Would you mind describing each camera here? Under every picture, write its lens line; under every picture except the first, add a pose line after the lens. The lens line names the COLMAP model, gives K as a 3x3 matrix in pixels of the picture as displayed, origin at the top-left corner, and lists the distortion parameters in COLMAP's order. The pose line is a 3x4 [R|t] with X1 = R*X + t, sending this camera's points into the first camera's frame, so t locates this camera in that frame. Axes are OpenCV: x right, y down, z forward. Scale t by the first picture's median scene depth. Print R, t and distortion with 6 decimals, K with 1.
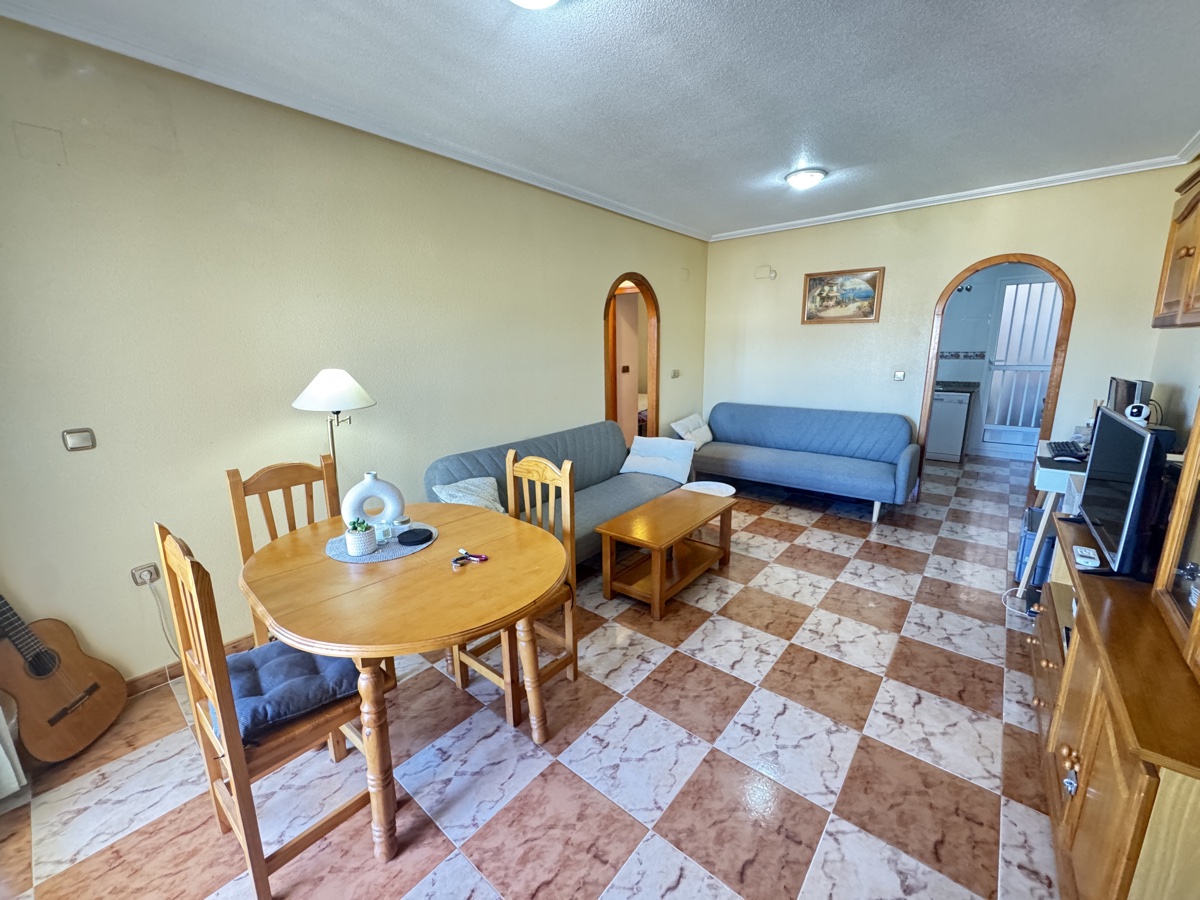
lens RADIAL K [[476.4, 0, 596.9], [0, 476.4, 447.5], [0, 0, 1]] dist [-0.004250, 0.000519]
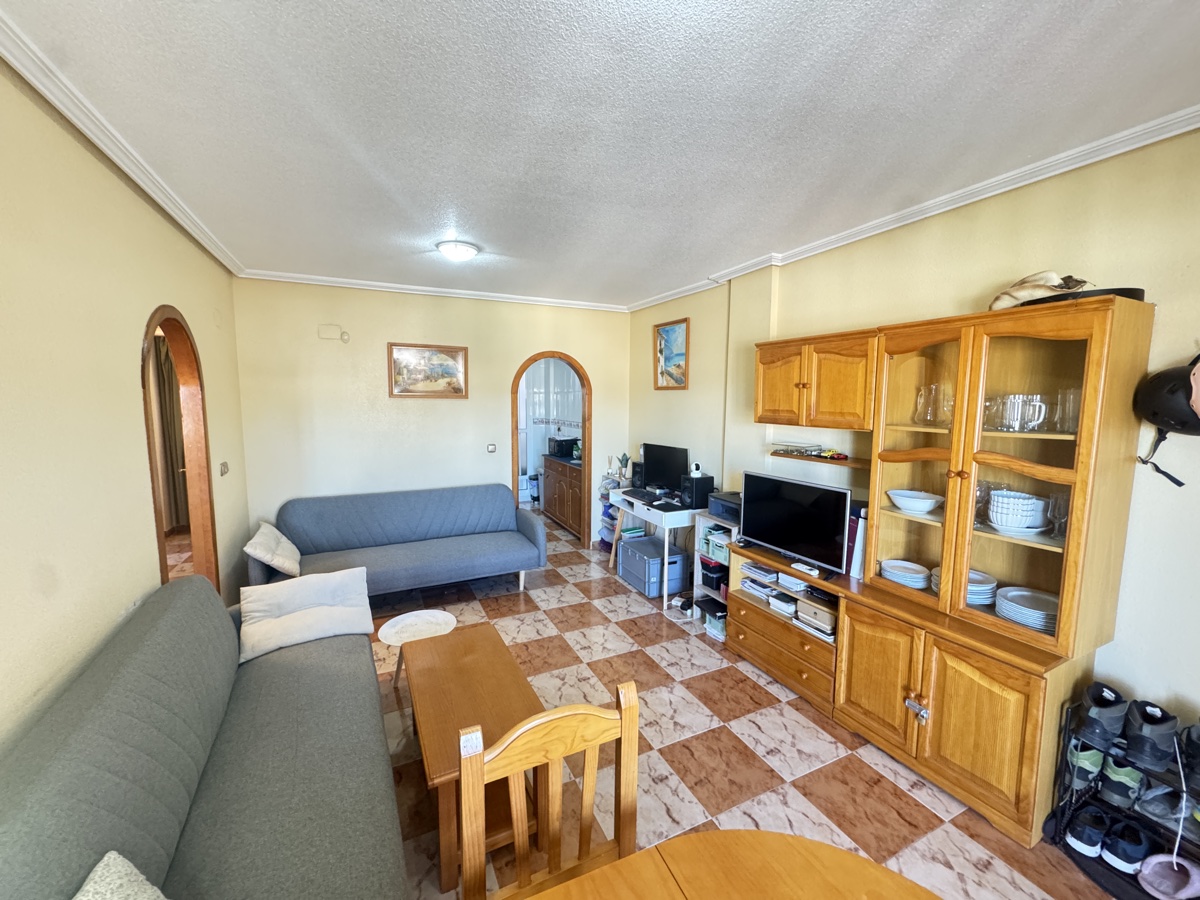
lens RADIAL K [[476.4, 0, 597.6], [0, 476.4, 452.9], [0, 0, 1]] dist [-0.004250, 0.000519]
pose [[0.407232, -0.082956, 0.909549, -0.322503], [0.180886, 0.983466, 0.008709, -0.141421], [-0.895233, 0.160978, 0.415504, 0.452035]]
